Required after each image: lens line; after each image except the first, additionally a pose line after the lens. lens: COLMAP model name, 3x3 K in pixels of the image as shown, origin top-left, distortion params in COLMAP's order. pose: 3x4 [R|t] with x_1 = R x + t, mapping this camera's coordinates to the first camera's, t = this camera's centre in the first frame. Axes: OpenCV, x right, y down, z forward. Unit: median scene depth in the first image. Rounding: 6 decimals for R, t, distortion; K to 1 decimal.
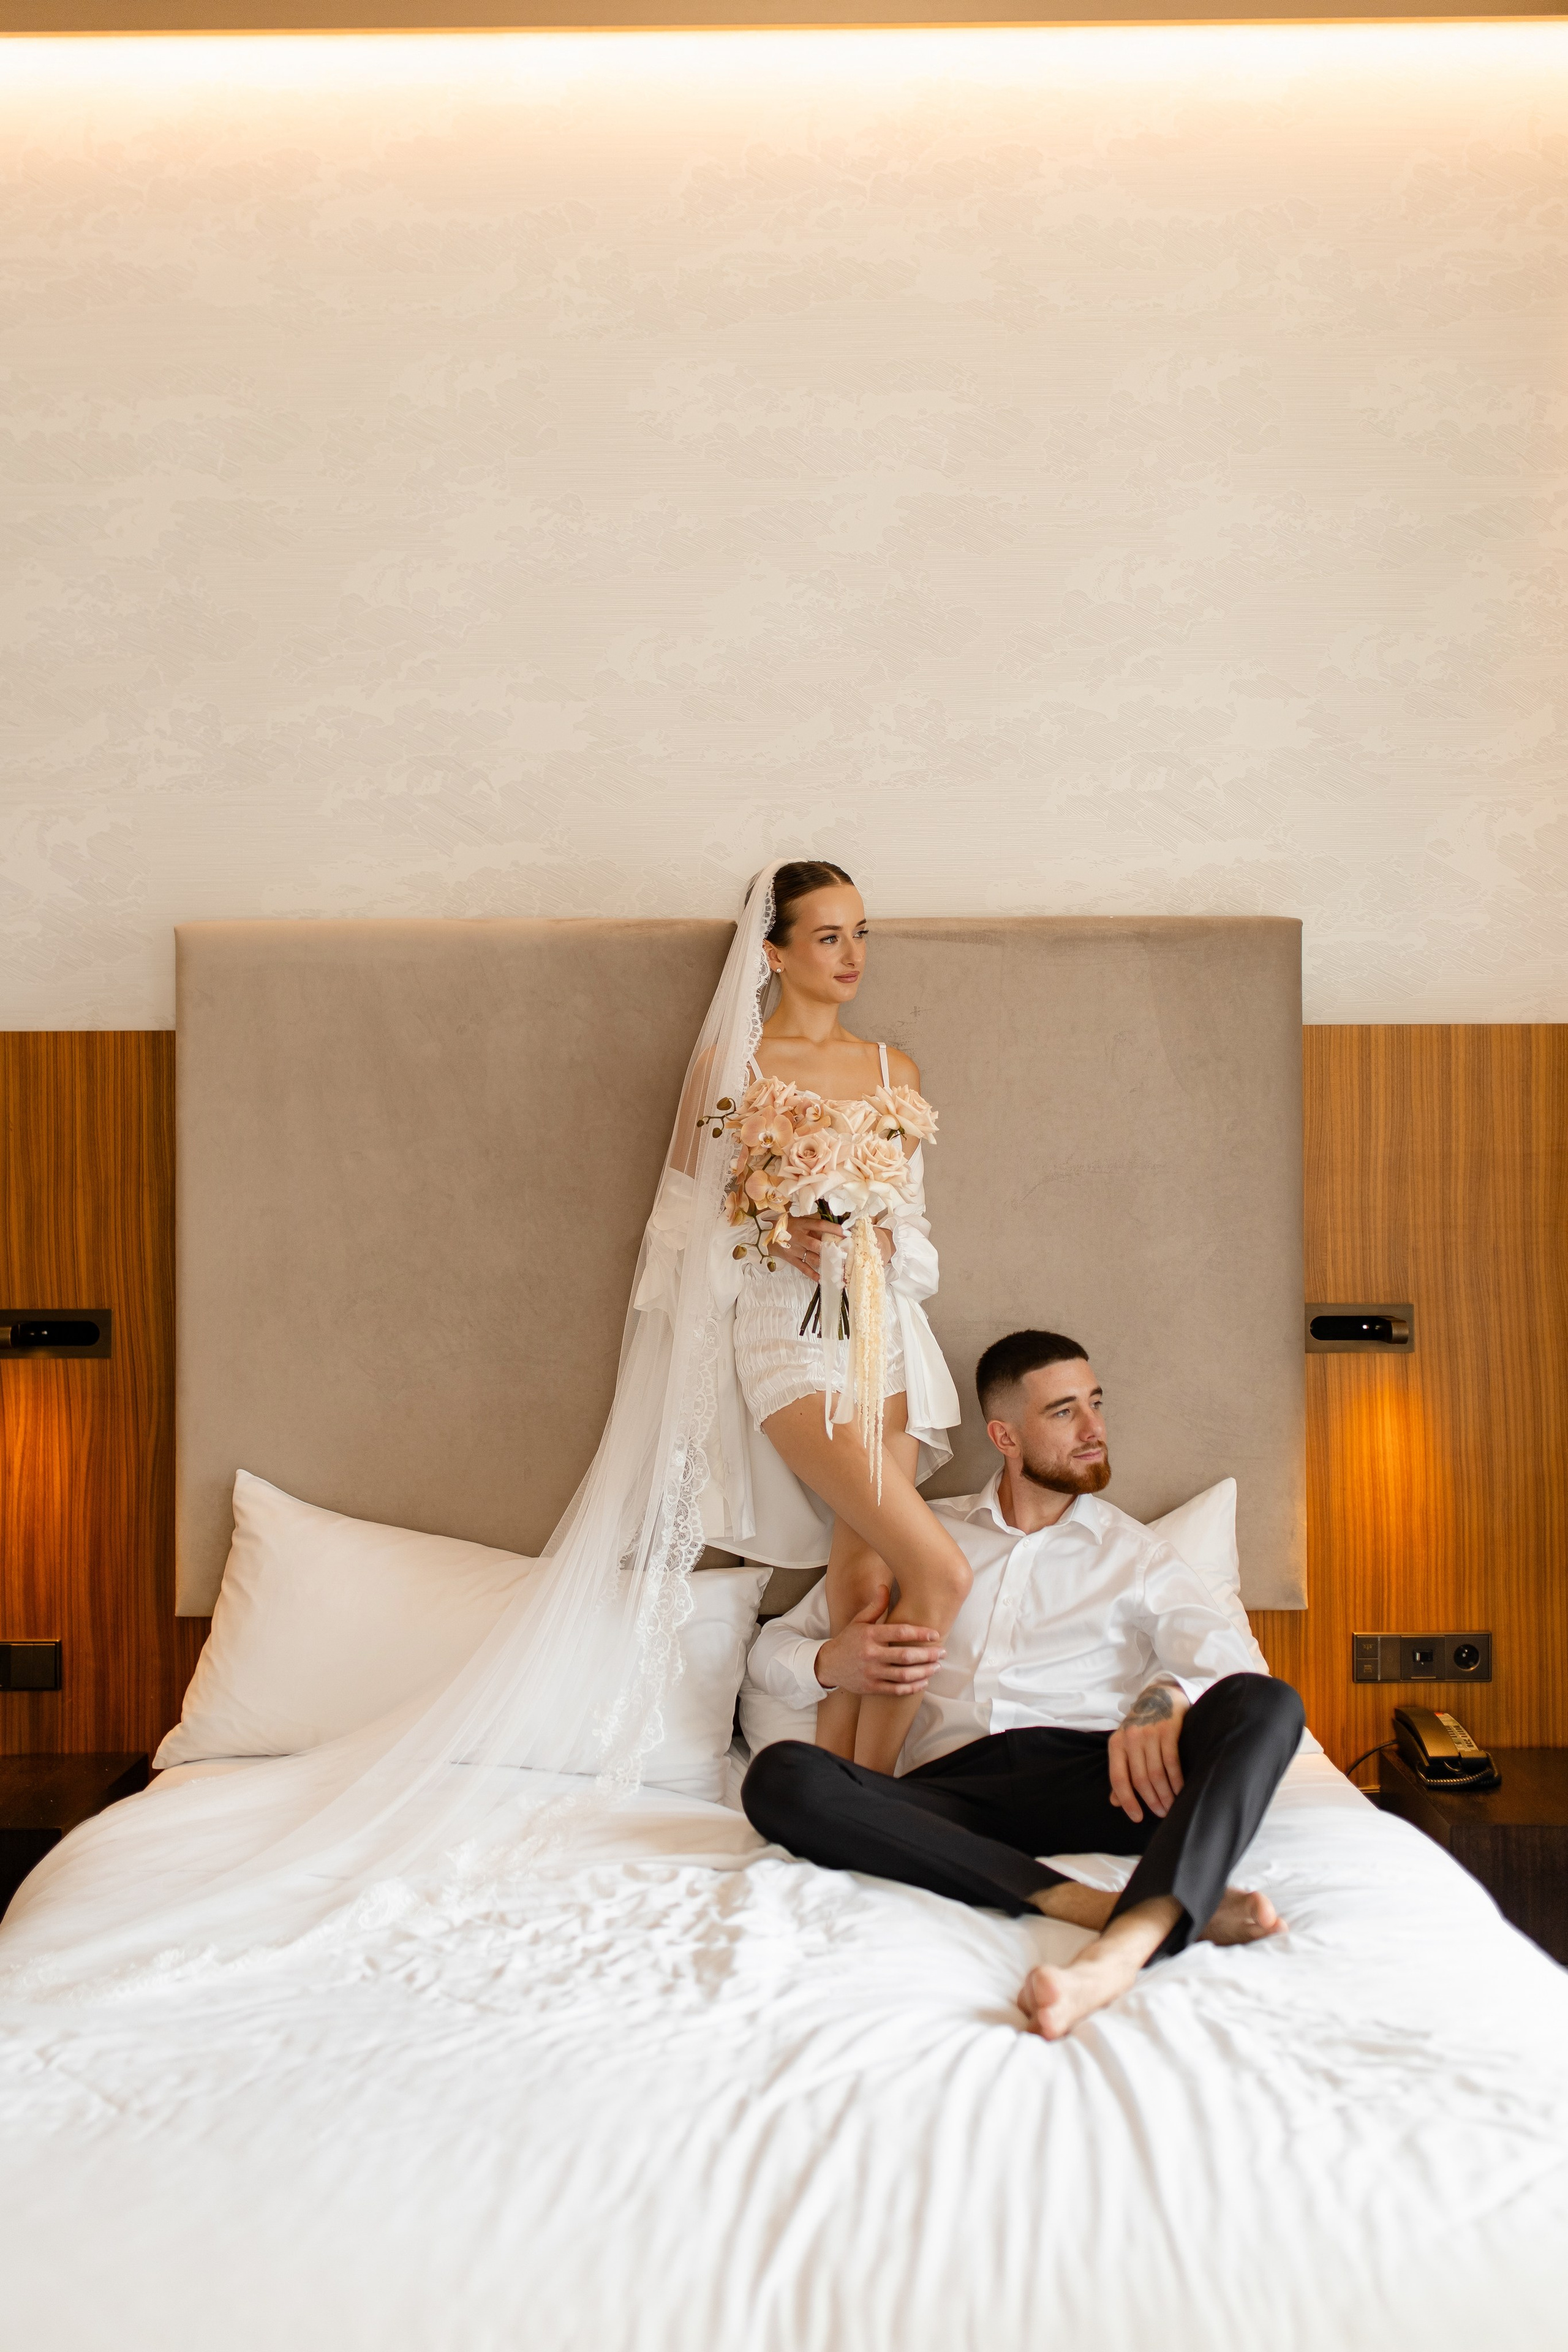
lens RADIAL K [[2417.2, 0, 784.0], [0, 2417.2, 1176.0], [0, 0, 1]] dist [-0.003595, 0.016180]
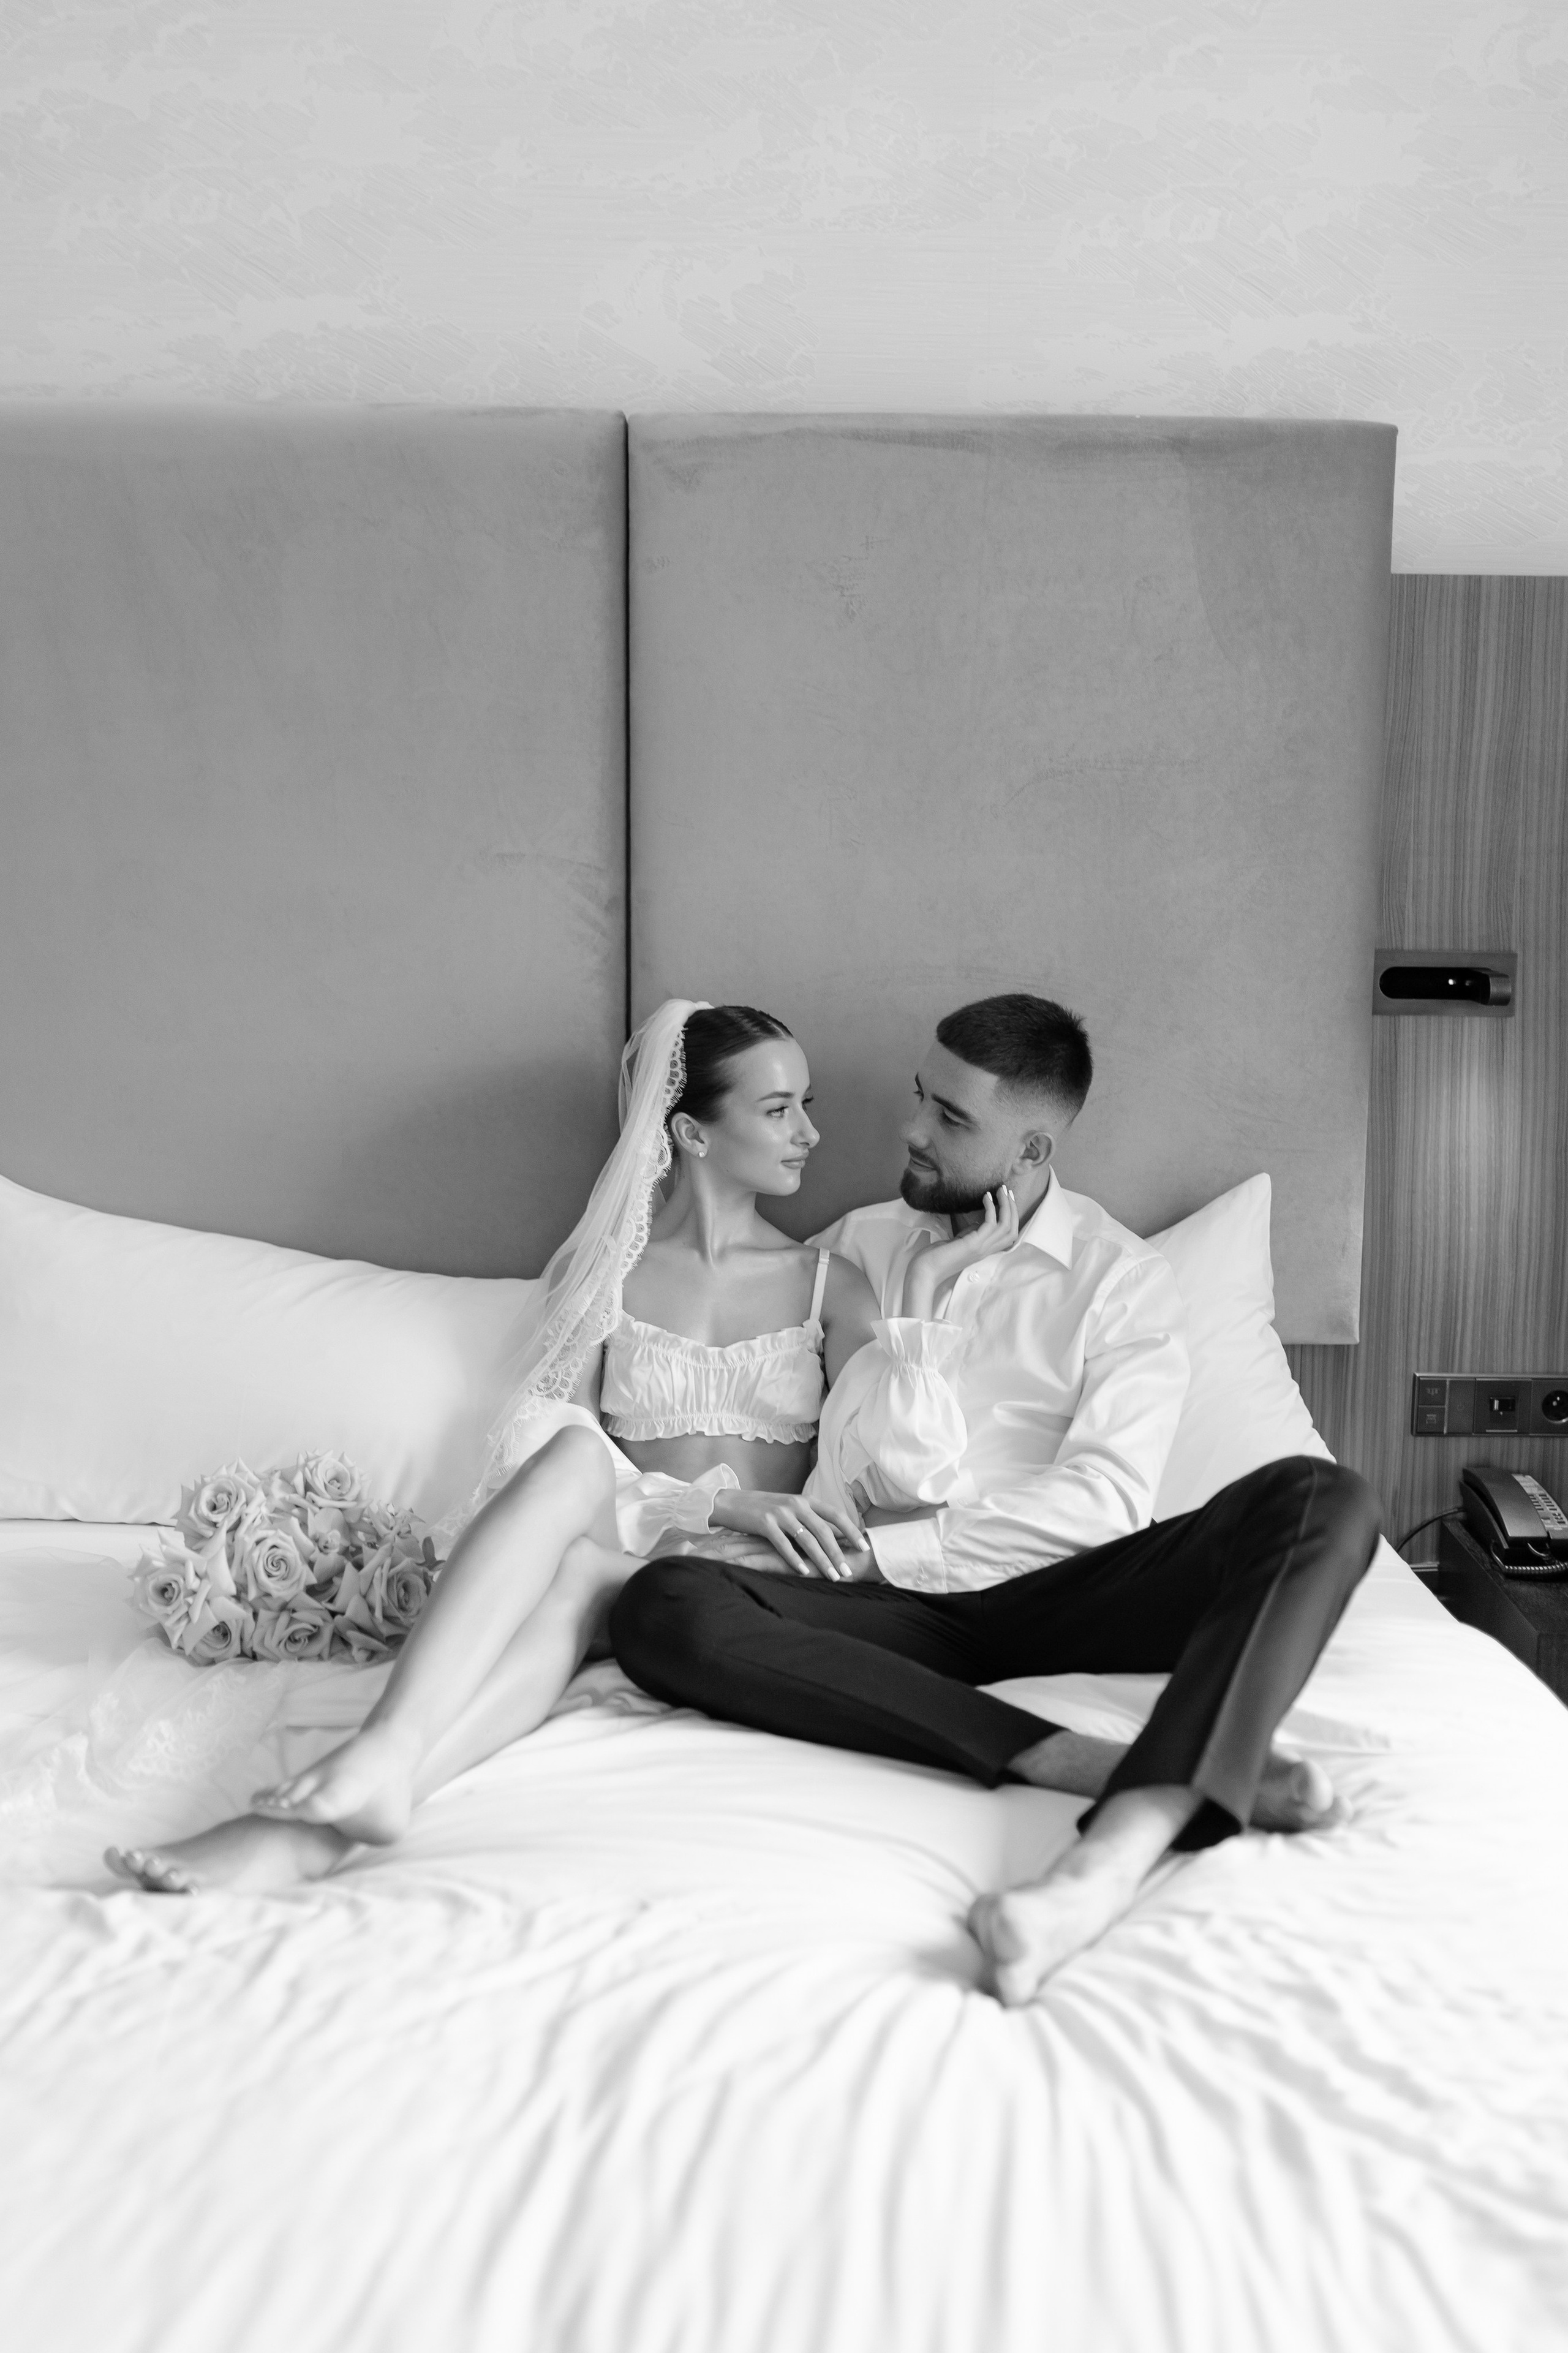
lens RADIAL K [[2337.5, 0, 825.2], [0, 2337.5, 1068.8], [0, 0, 1]] dist [0.005692, 0.005311]
pose [[0.999626, 0.016845, 0.021545, 0.028541], [-0.019133, 0.993654, 0.110840, 0.011977], [-0.019541, -0.111211, 0.993605, 0.272775]]
